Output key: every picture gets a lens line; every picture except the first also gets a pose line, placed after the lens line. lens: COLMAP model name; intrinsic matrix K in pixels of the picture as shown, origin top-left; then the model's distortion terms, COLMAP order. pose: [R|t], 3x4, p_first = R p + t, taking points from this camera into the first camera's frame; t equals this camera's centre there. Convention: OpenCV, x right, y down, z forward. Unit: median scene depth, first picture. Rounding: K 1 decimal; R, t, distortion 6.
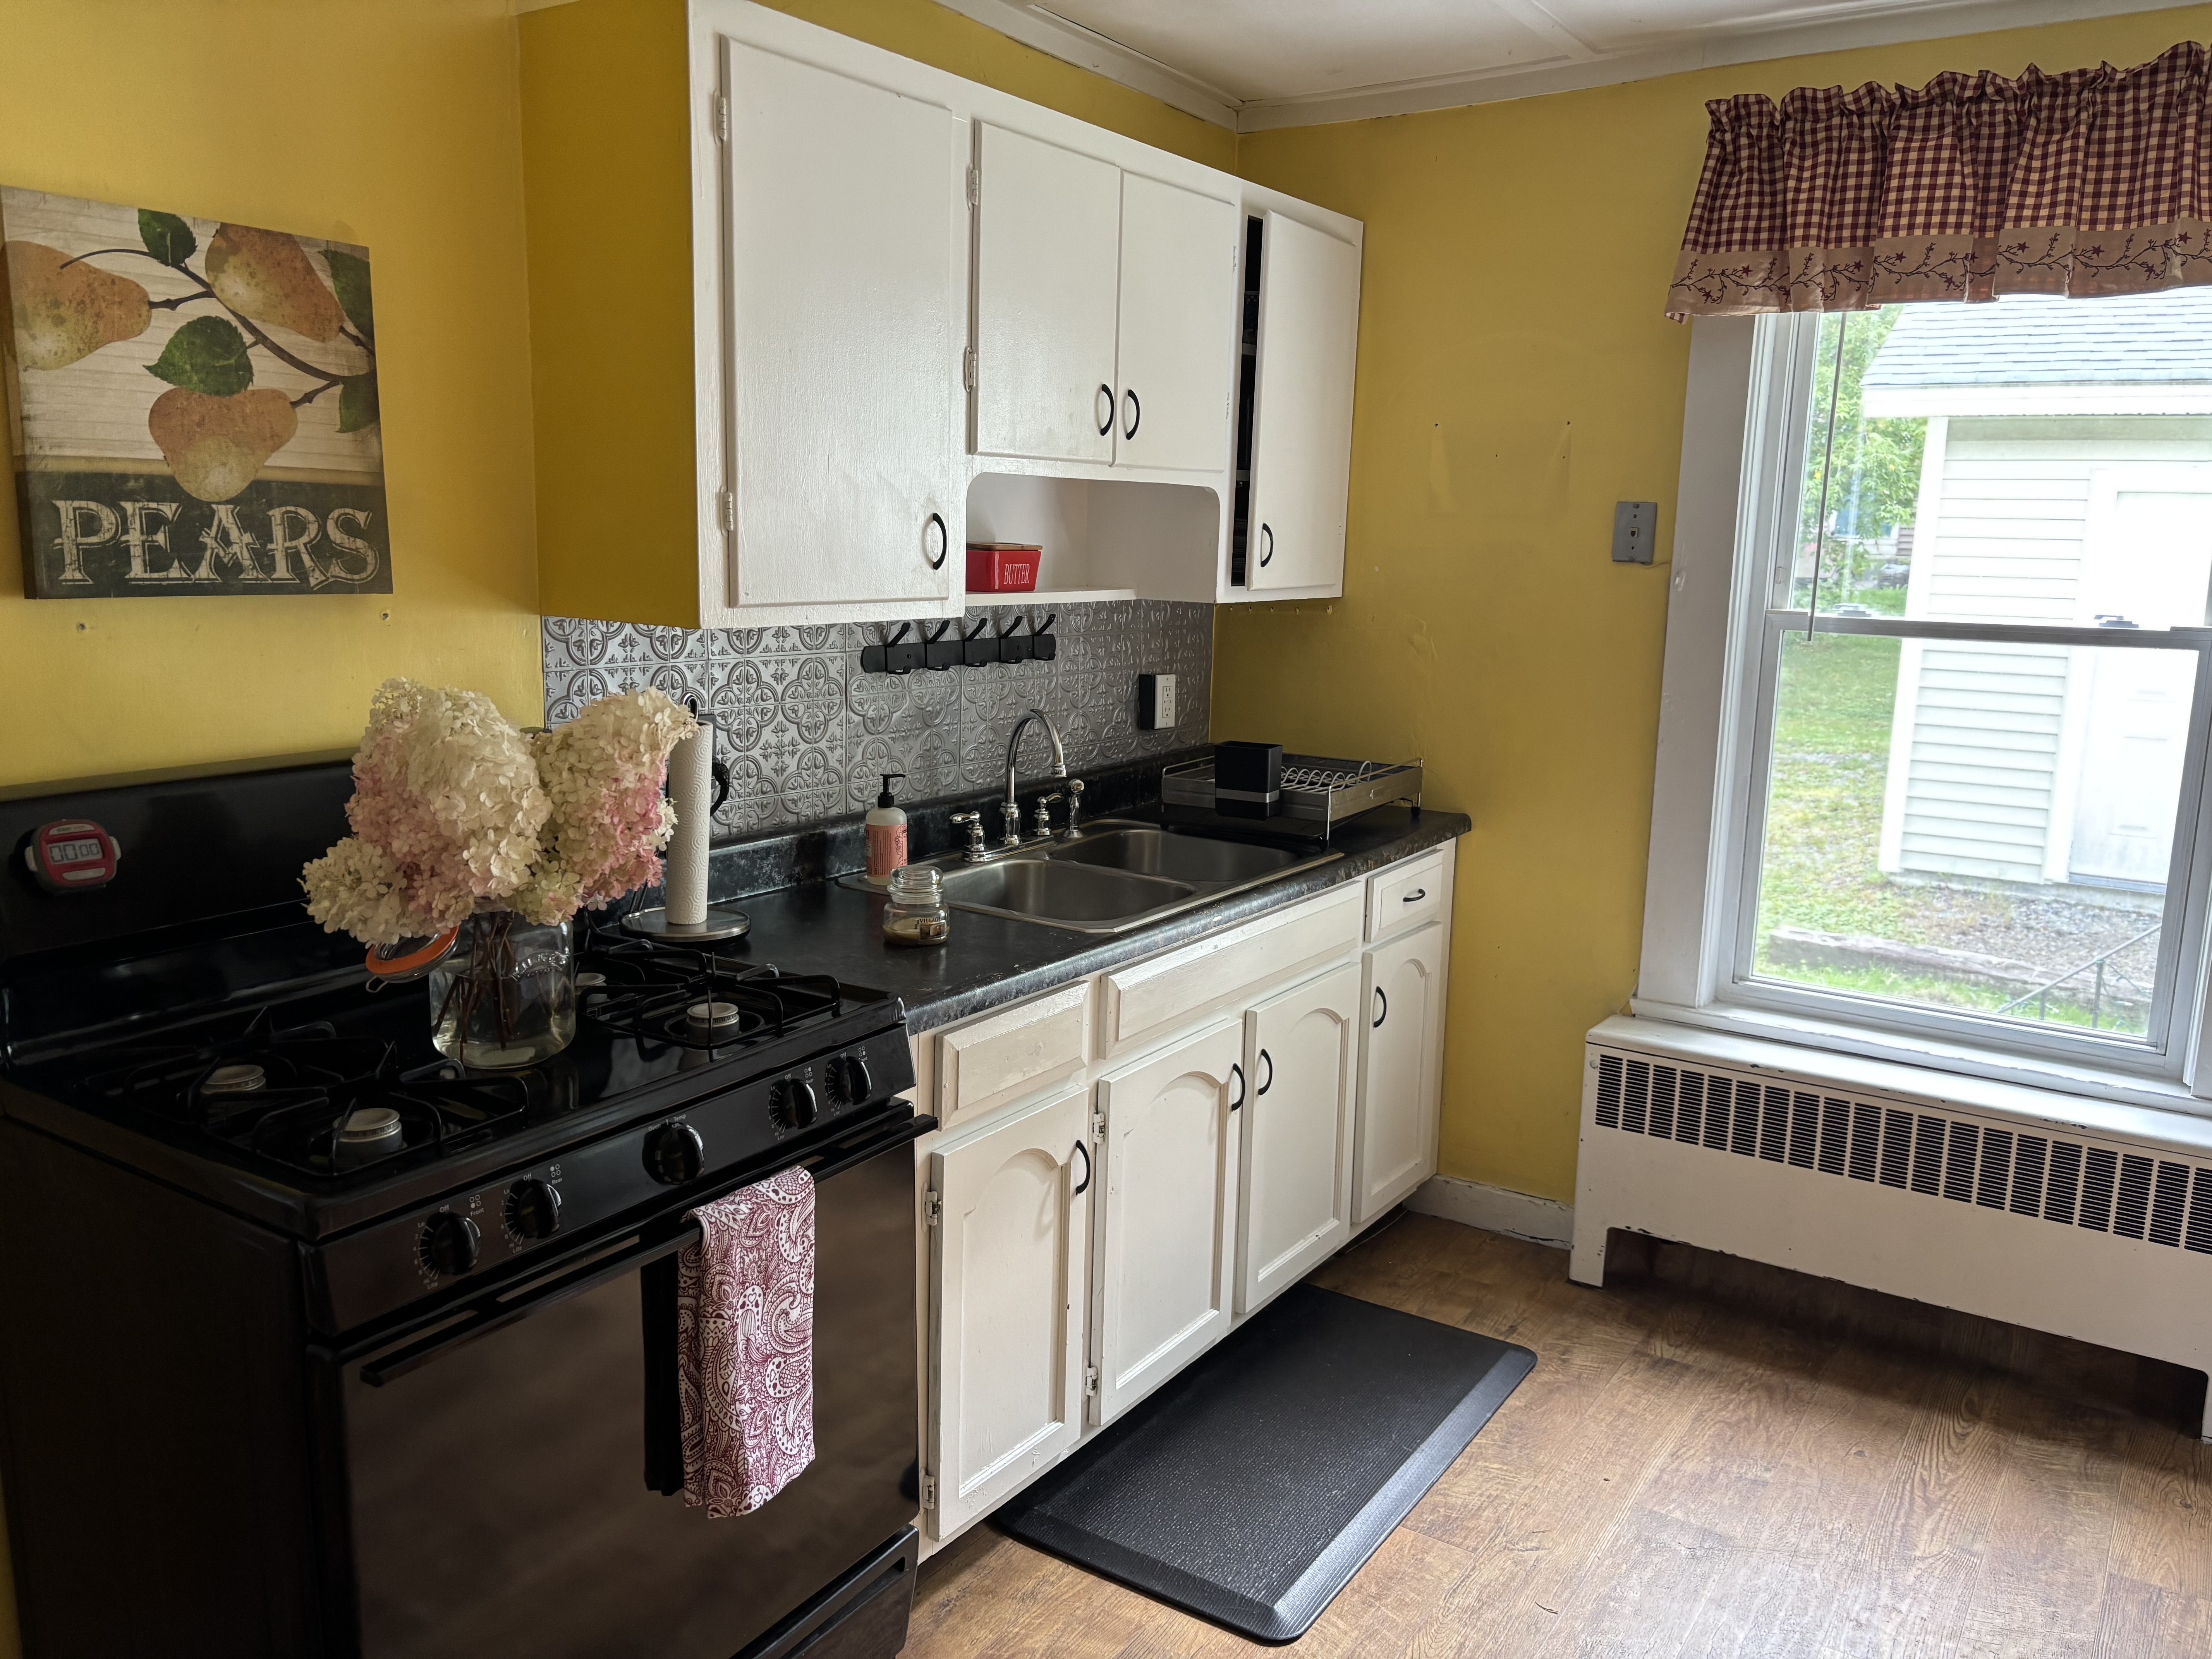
lens RADIAL K [[1673.1, 0, 1098.7], [0, 1673.1, 834.6], [0, 0, 1]] dist [0.003615, -0.017350]
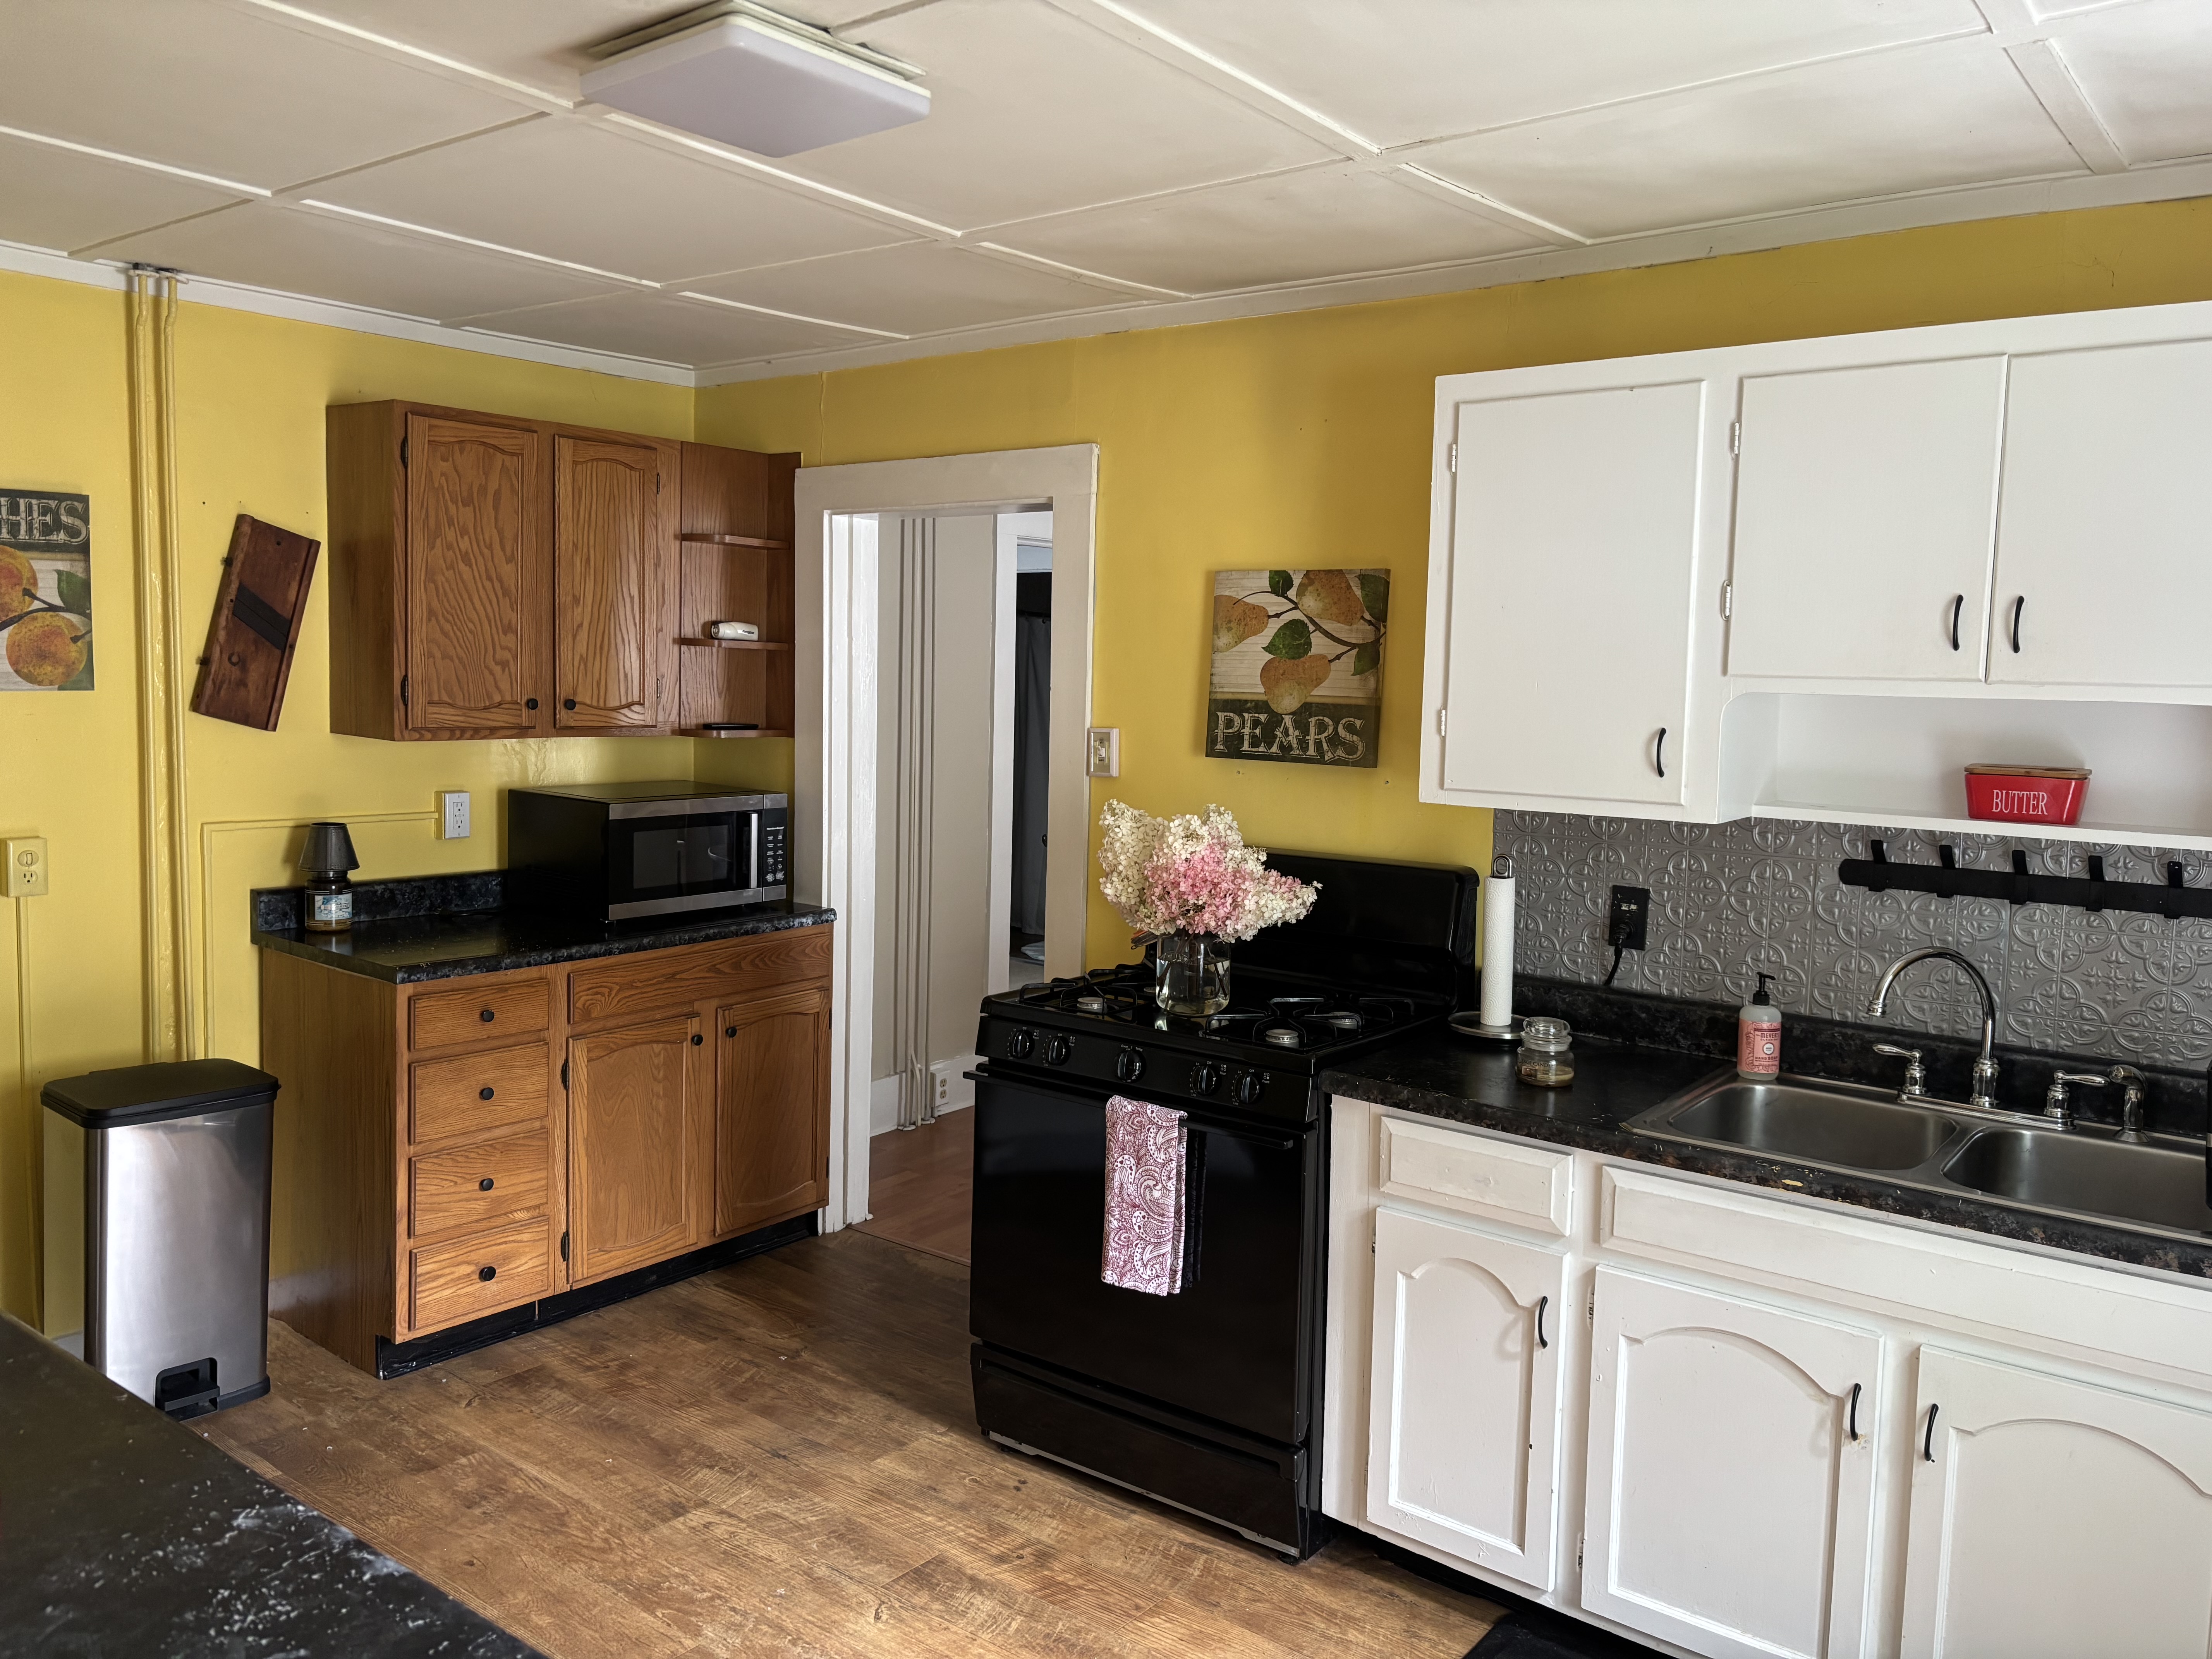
lens RADIAL K [[1673.1, 0, 1099.4], [0, 1673.1, 819.1], [0, 0, 1]] dist [0.003615, -0.017350]
pose [[-0.090705, 0.058835, -0.994138, 1.383561], [-0.208042, 0.975109, 0.076691, -0.181205], [0.973905, 0.213779, -0.076207, 0.950925]]
